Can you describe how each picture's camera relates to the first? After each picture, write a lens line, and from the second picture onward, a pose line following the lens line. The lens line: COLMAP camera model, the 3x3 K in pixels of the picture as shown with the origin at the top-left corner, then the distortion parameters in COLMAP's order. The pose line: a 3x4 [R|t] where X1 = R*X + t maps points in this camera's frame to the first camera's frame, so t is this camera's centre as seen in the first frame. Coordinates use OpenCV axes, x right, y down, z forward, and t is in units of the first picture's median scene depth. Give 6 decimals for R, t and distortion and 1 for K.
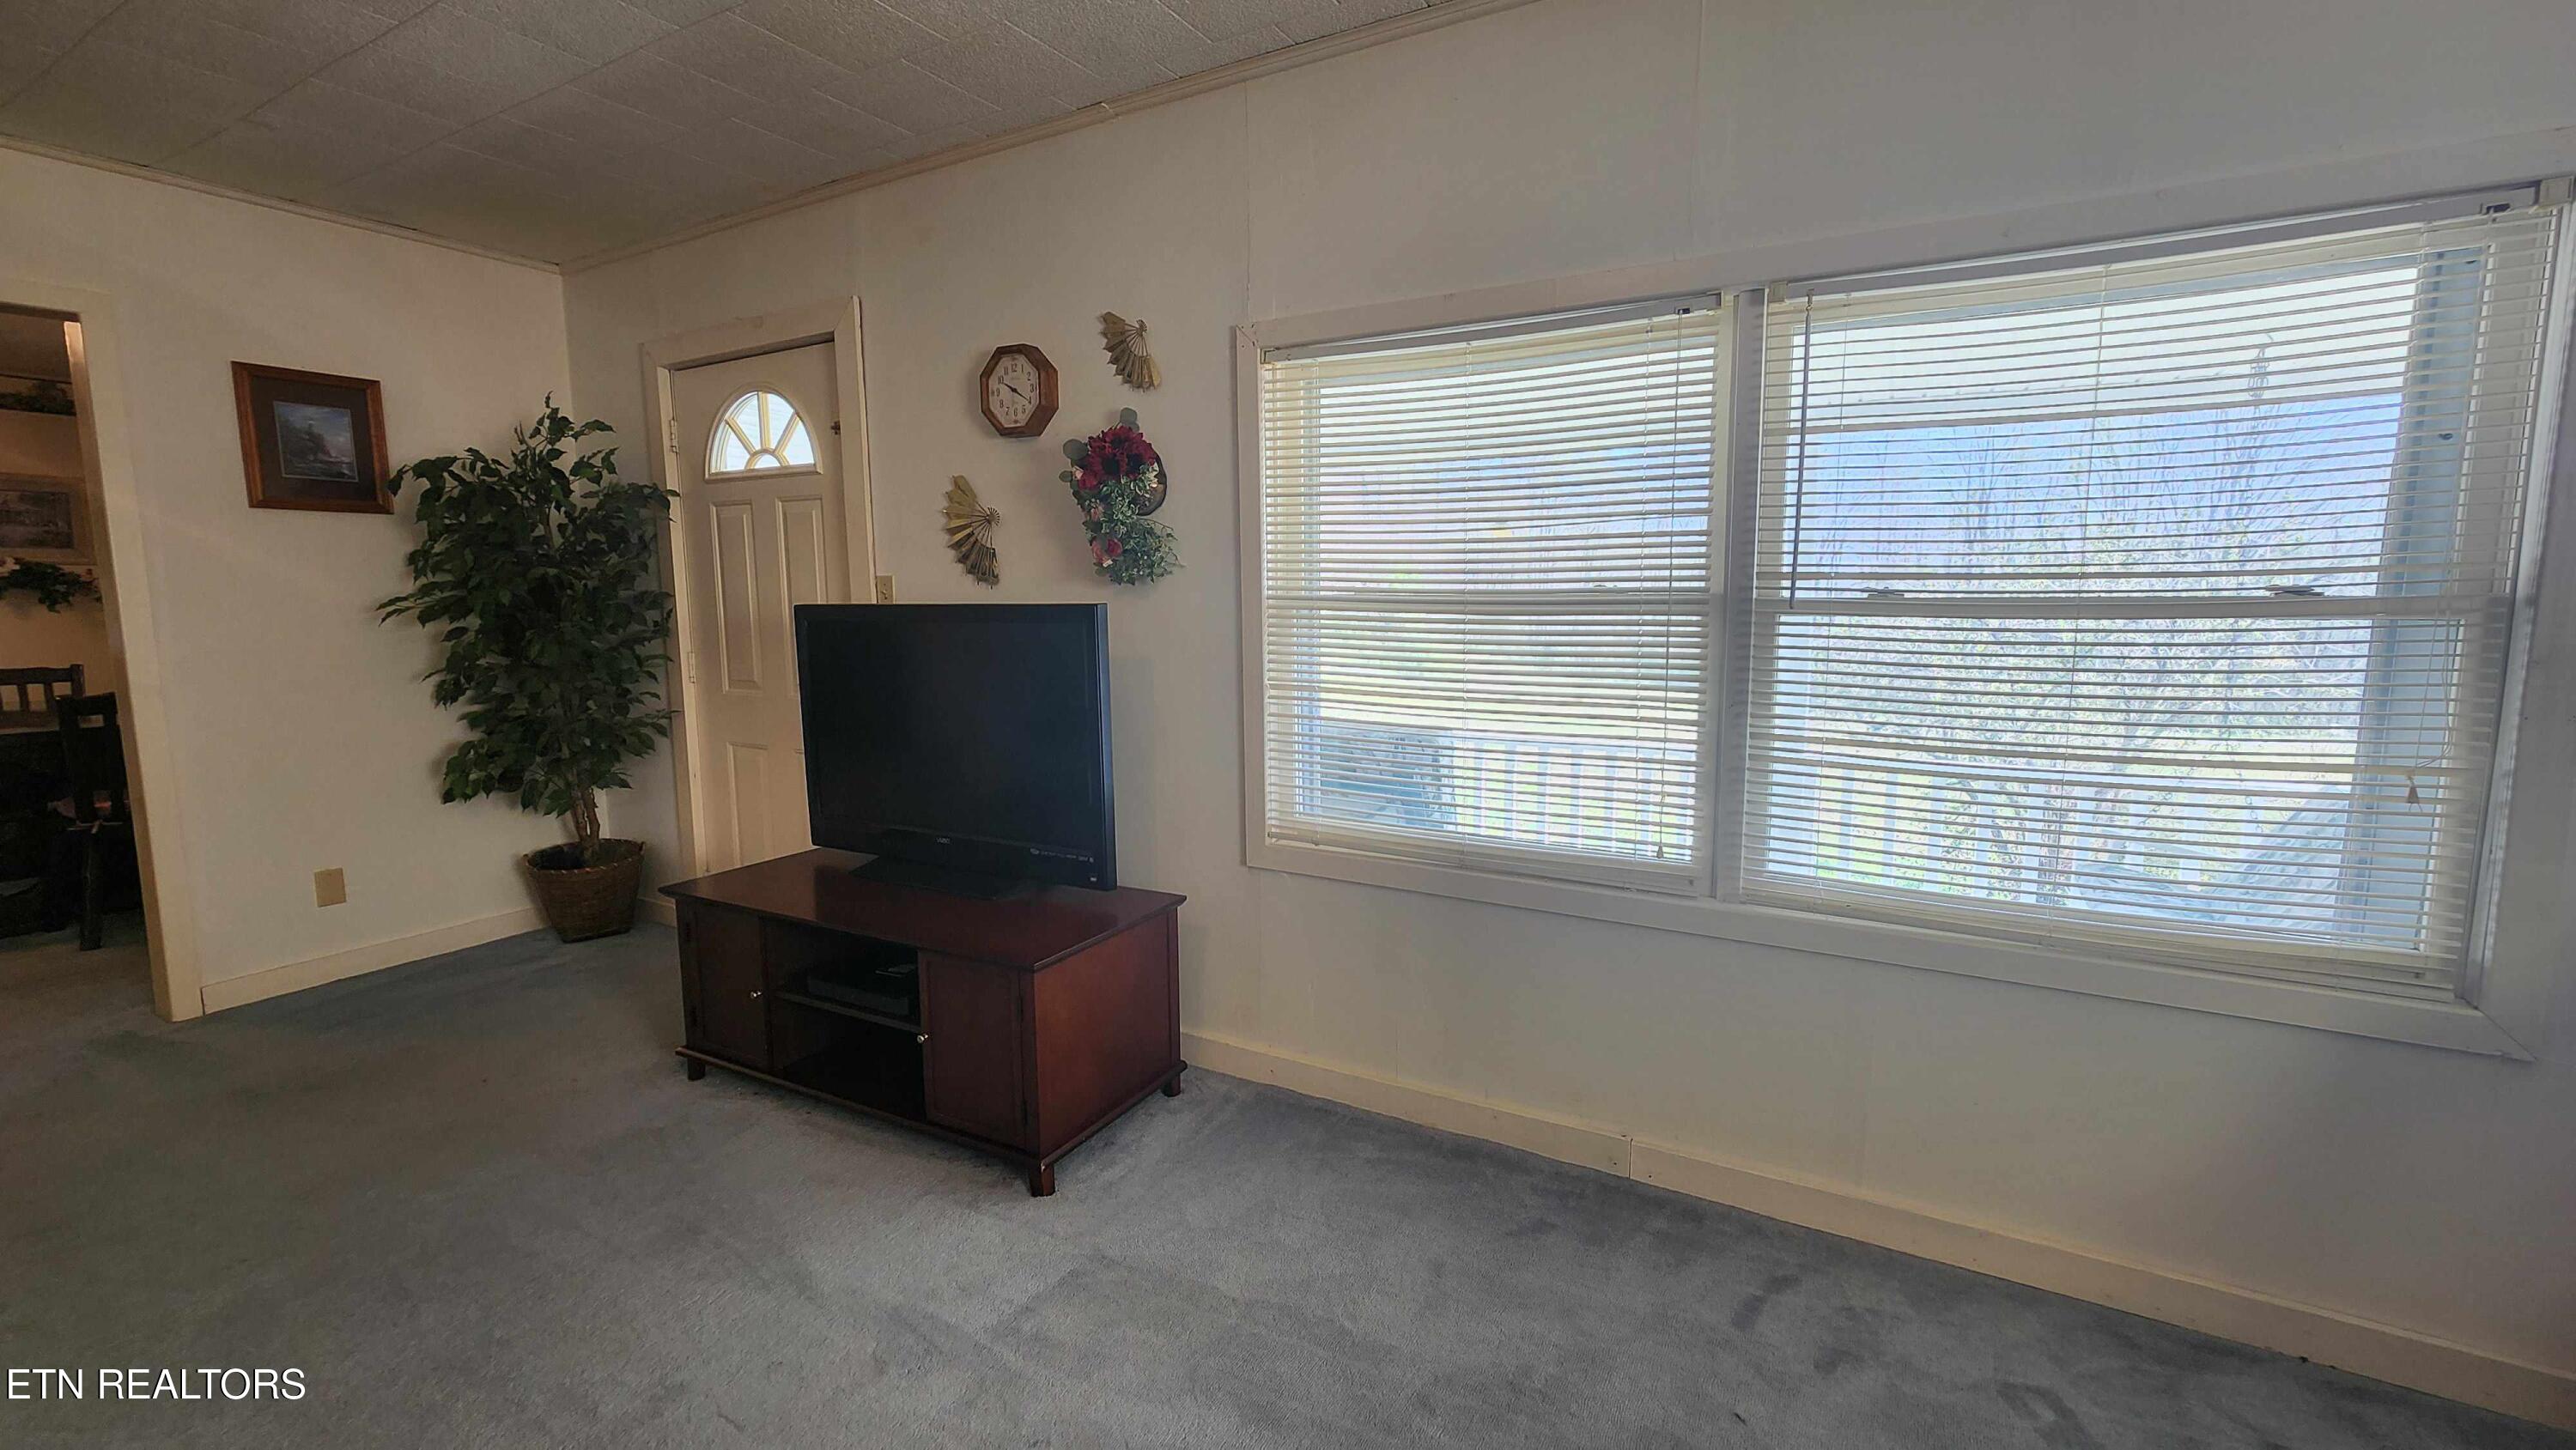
lens RADIAL K [[1063.9, 0, 1288.8], [0, 1063.9, 719.4], [0, 0, 1]] dist [0.003662, 0.000509]
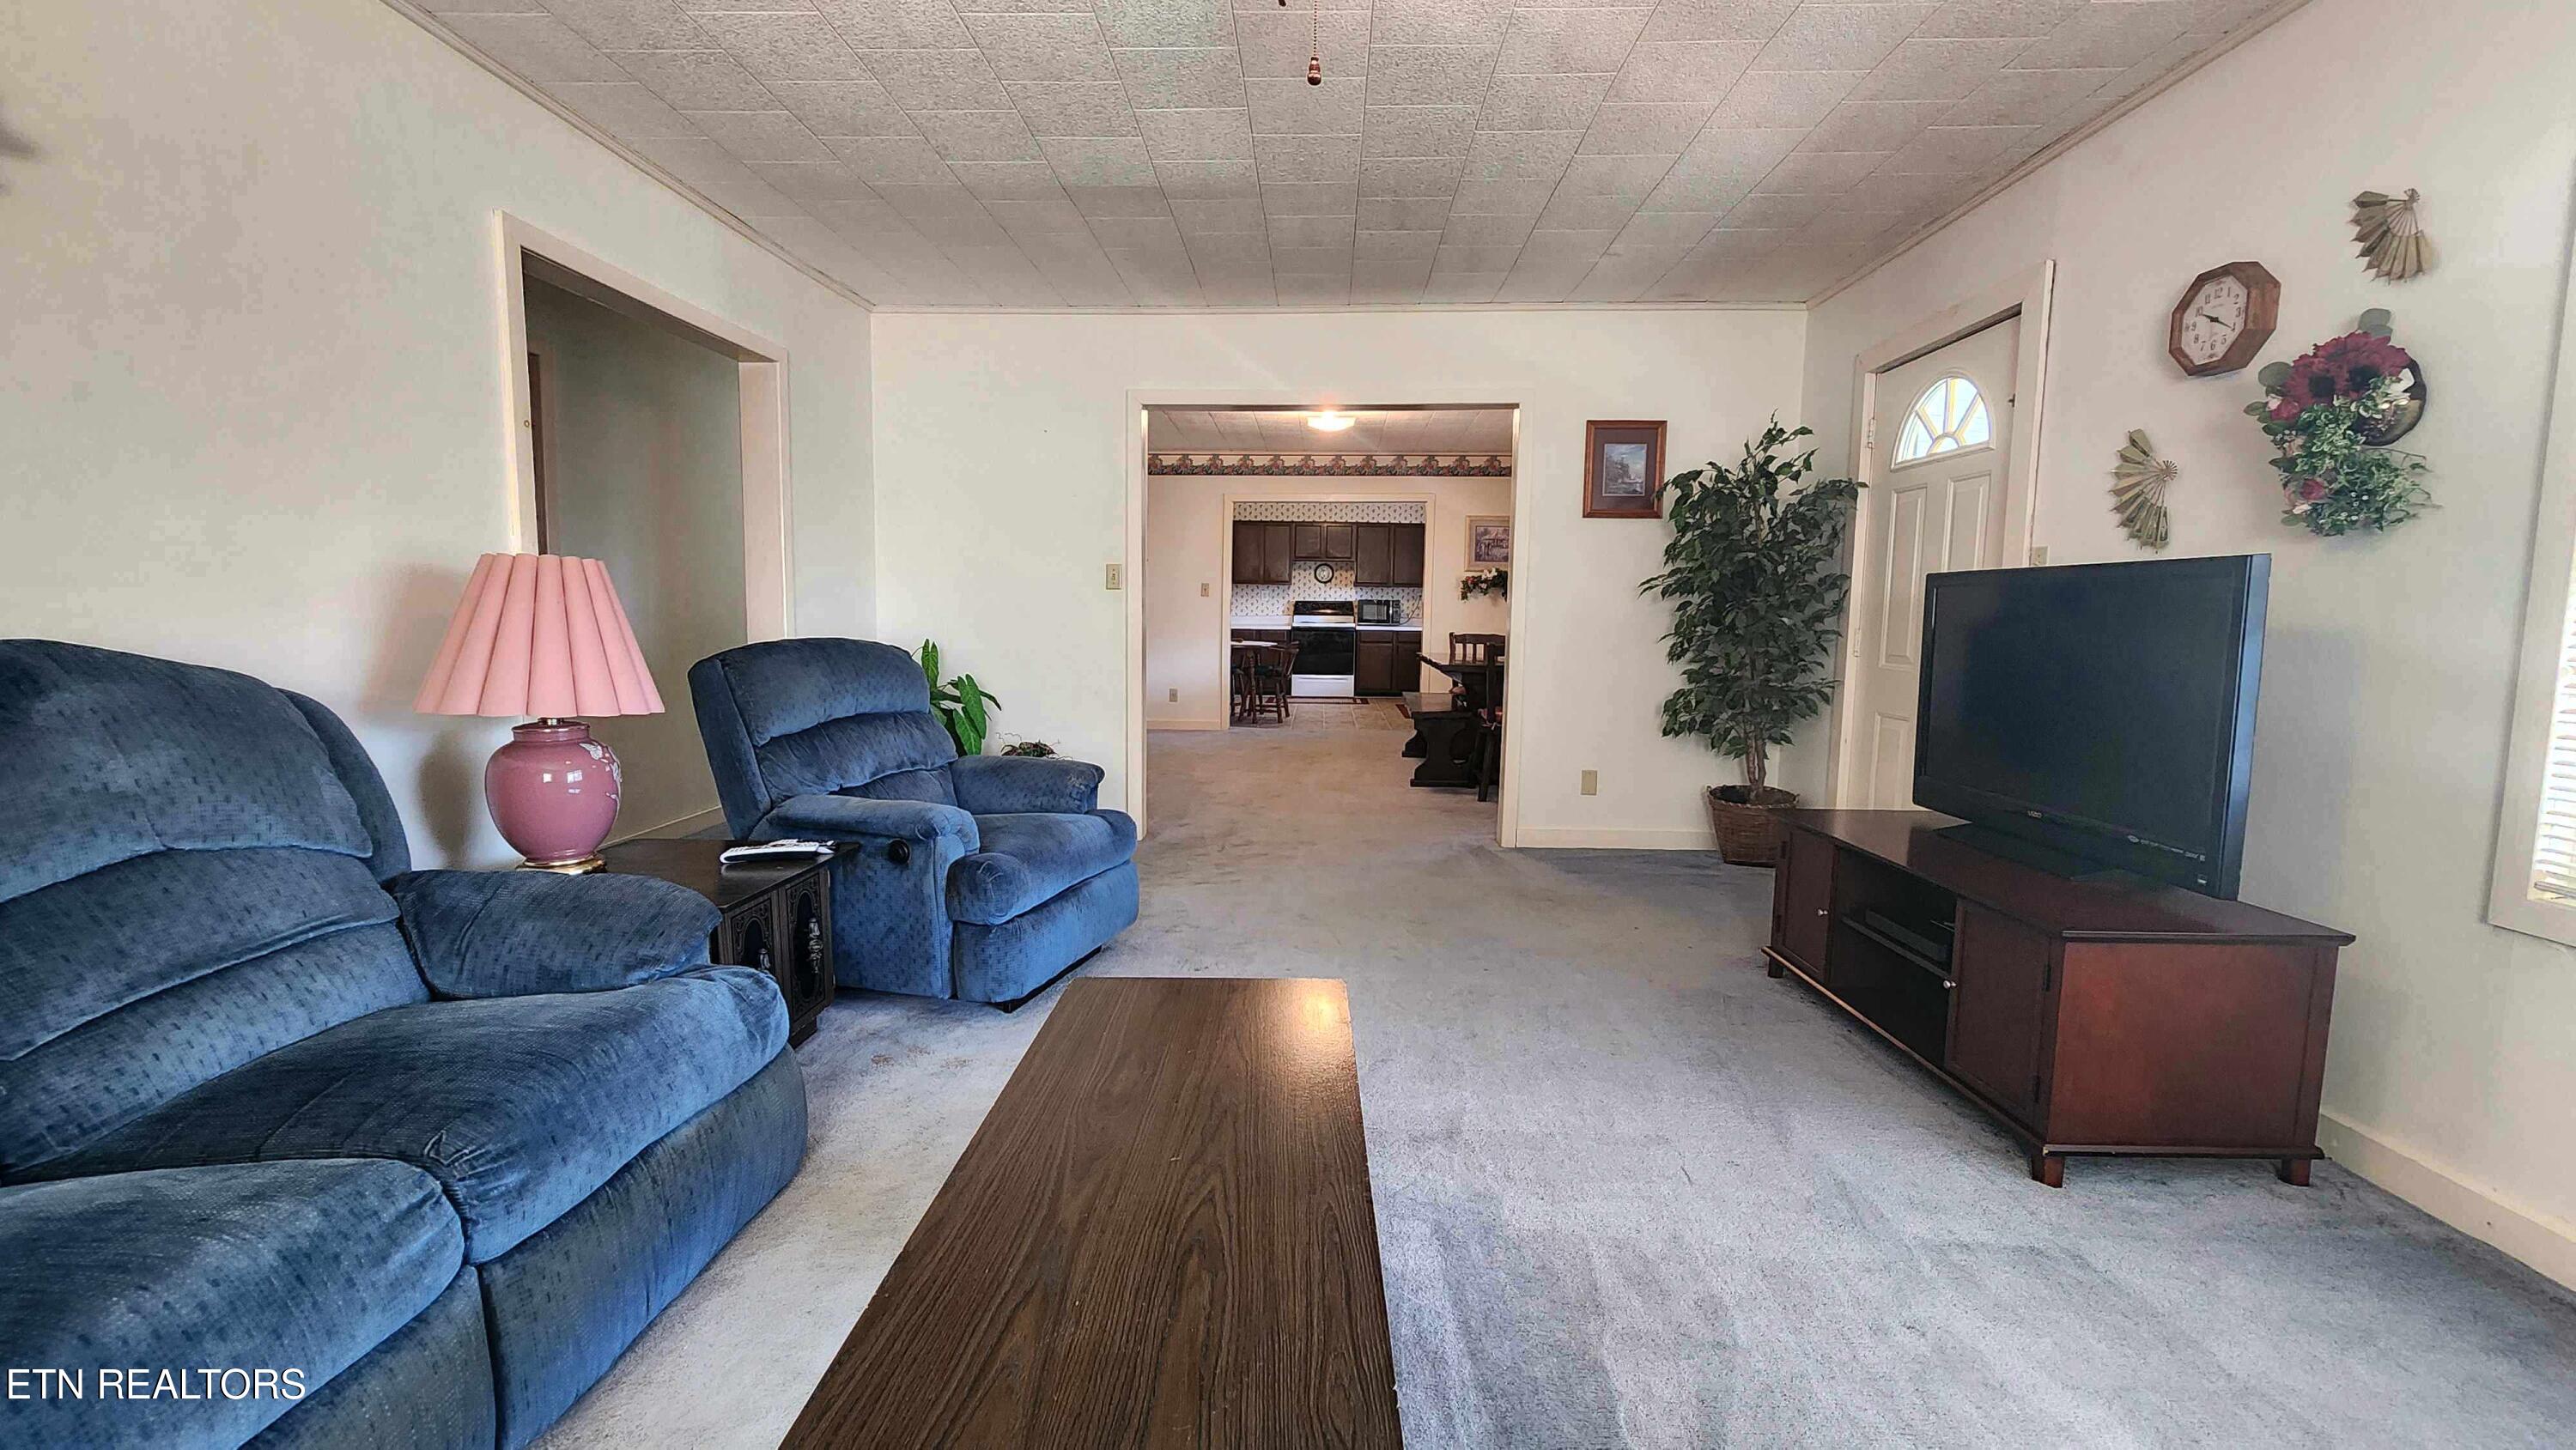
lens RADIAL K [[1063.9, 0, 1288.3], [0, 1063.9, 724.1], [0, 0, 1]] dist [0.003662, 0.000509]
pose [[0.469393, 0.107458, -0.876426, 0.181328], [-0.123012, 0.990846, 0.055604, 0.059939], [0.874379, 0.081710, 0.478315, -0.046146]]
